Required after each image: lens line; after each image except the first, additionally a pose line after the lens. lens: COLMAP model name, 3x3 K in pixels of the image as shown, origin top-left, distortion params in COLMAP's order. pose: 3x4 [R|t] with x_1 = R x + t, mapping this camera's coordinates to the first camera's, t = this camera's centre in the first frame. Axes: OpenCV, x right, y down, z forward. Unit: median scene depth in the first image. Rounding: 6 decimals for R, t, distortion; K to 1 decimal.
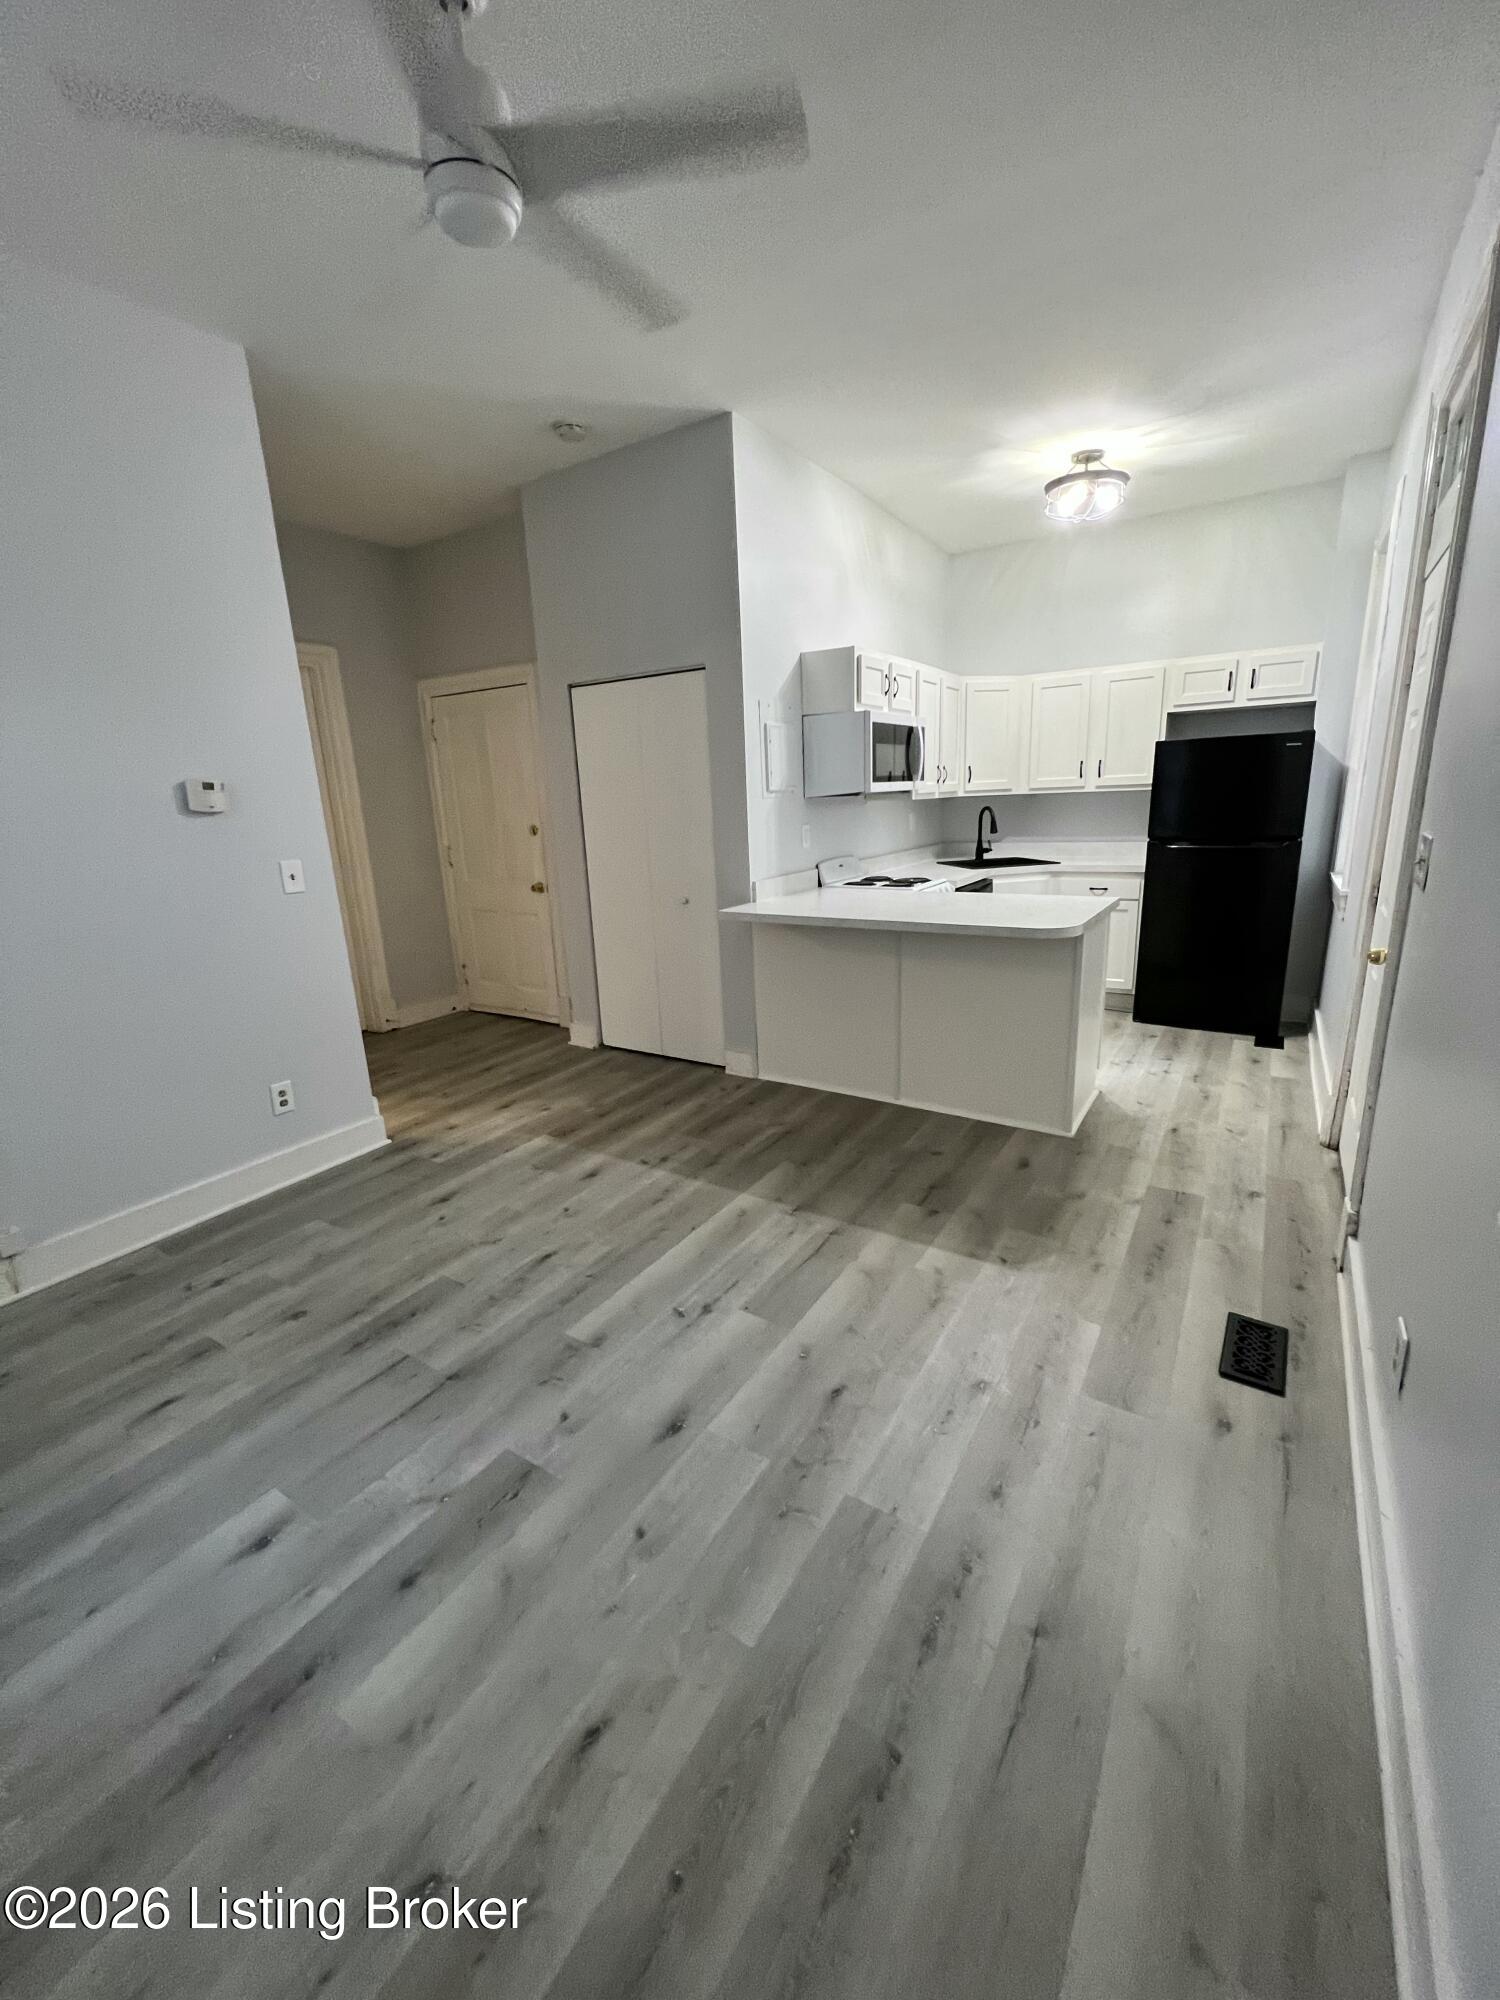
lens RADIAL K [[804.1, 0, 753.4], [0, 804.1, 996.0], [0, 0, 1]] dist [-0.002840, 0.001464]
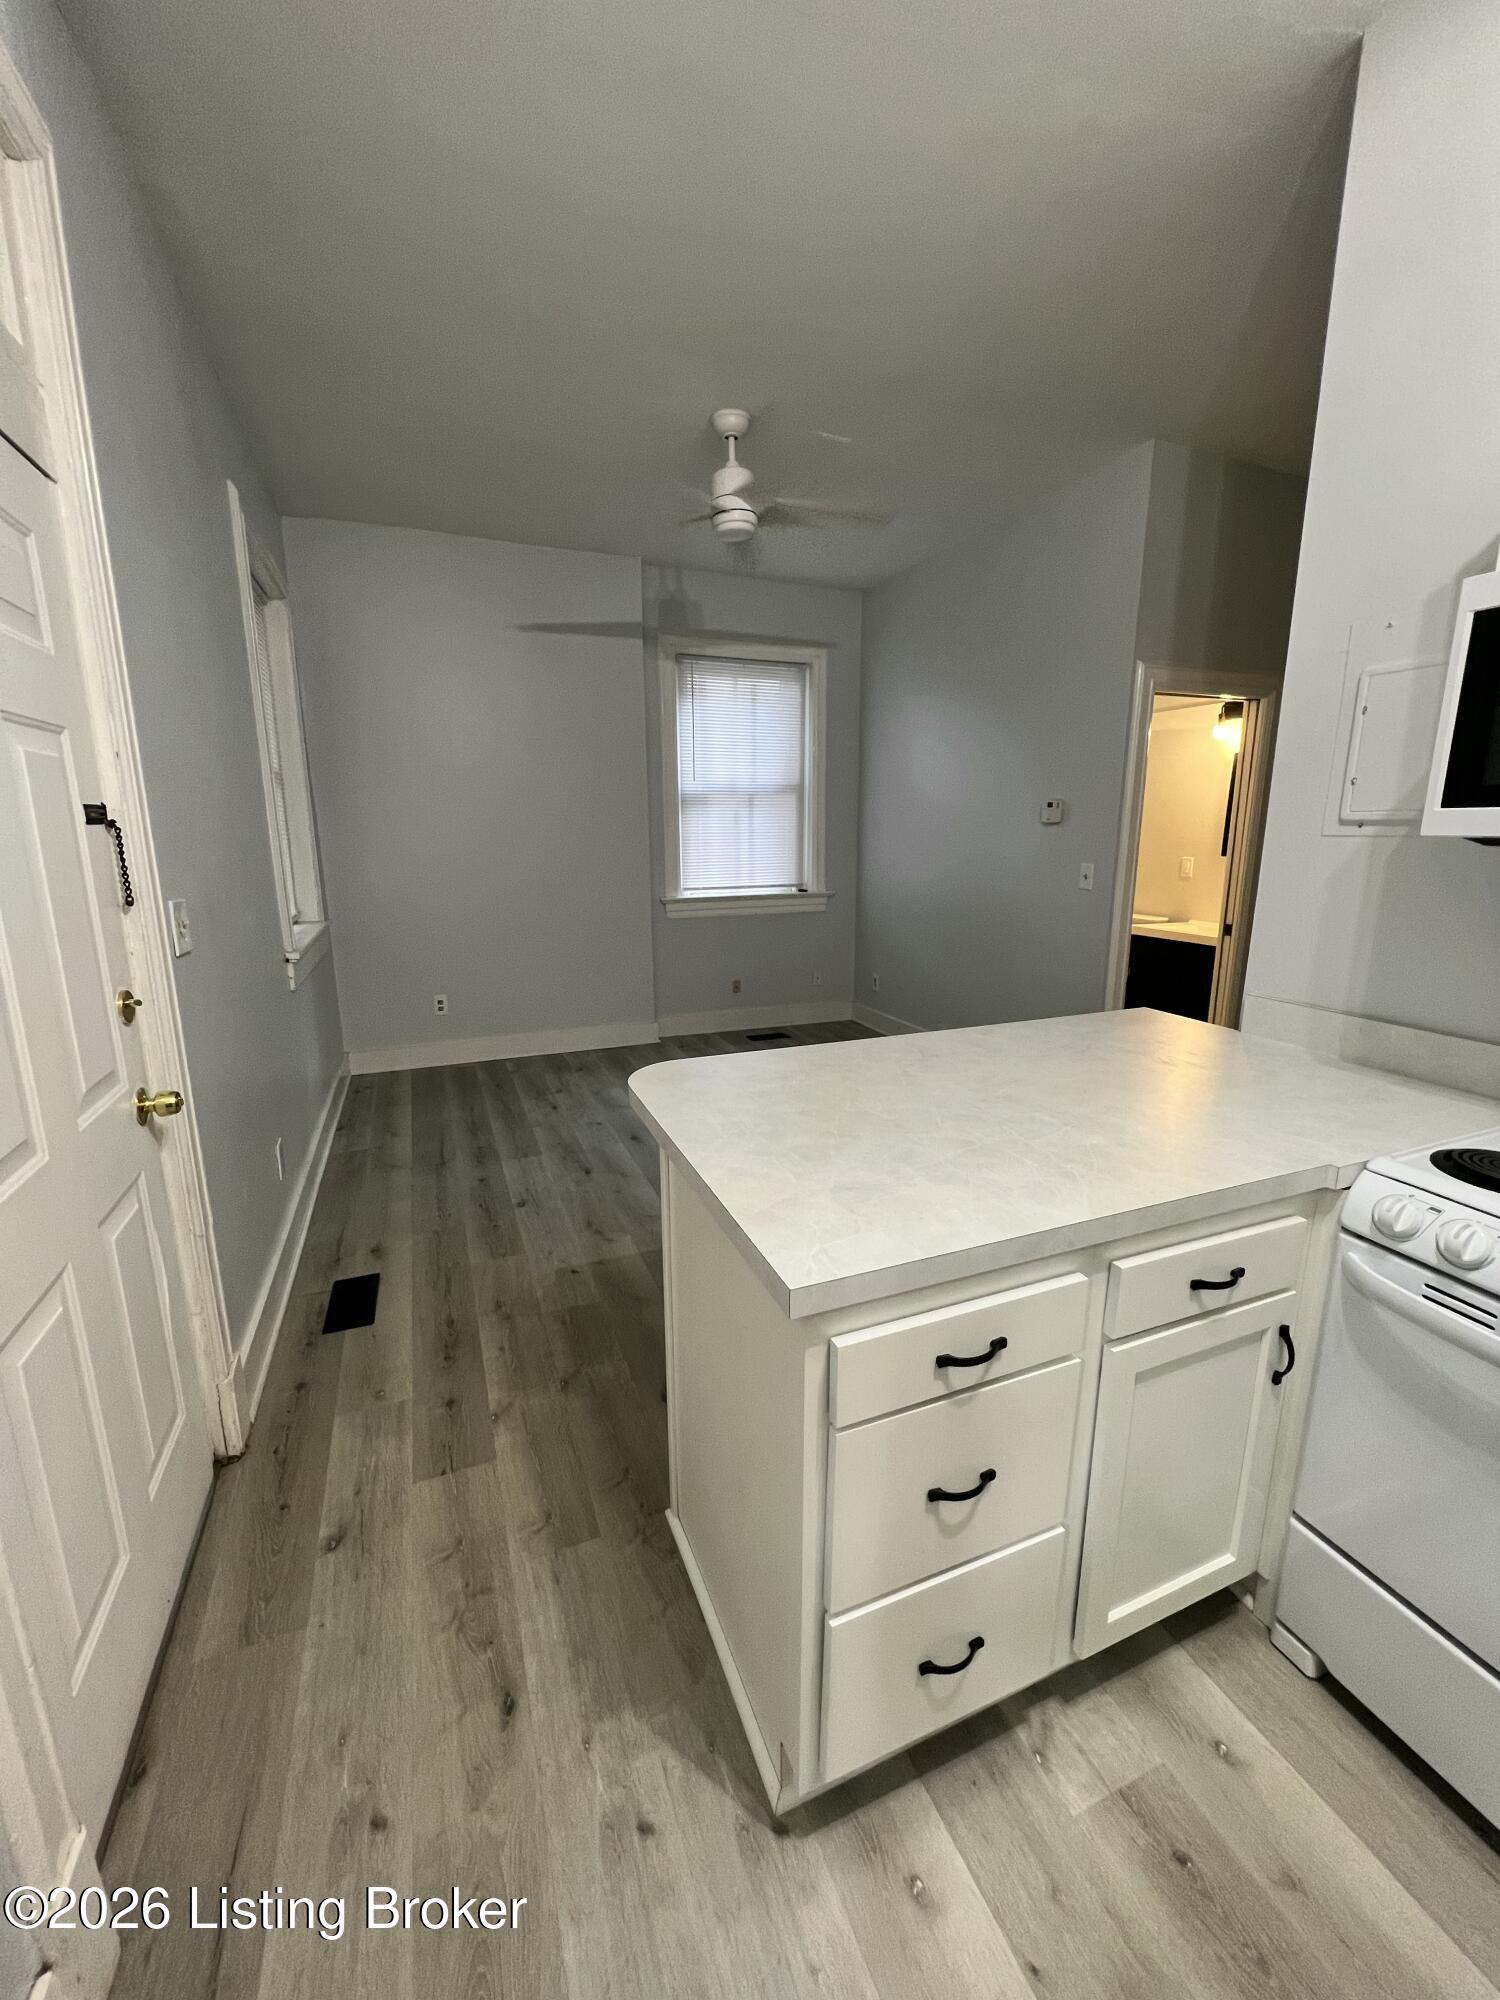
lens RADIAL K [[804.1, 0, 744.0], [0, 804.1, 999.4], [0, 0, 1]] dist [-0.002840, 0.001464]
pose [[-0.581184, 0.210753, -0.786008, 0.616882], [-0.176798, 0.910110, 0.374756, -0.285549], [0.794335, 0.356767, -0.491681, 1.031535]]
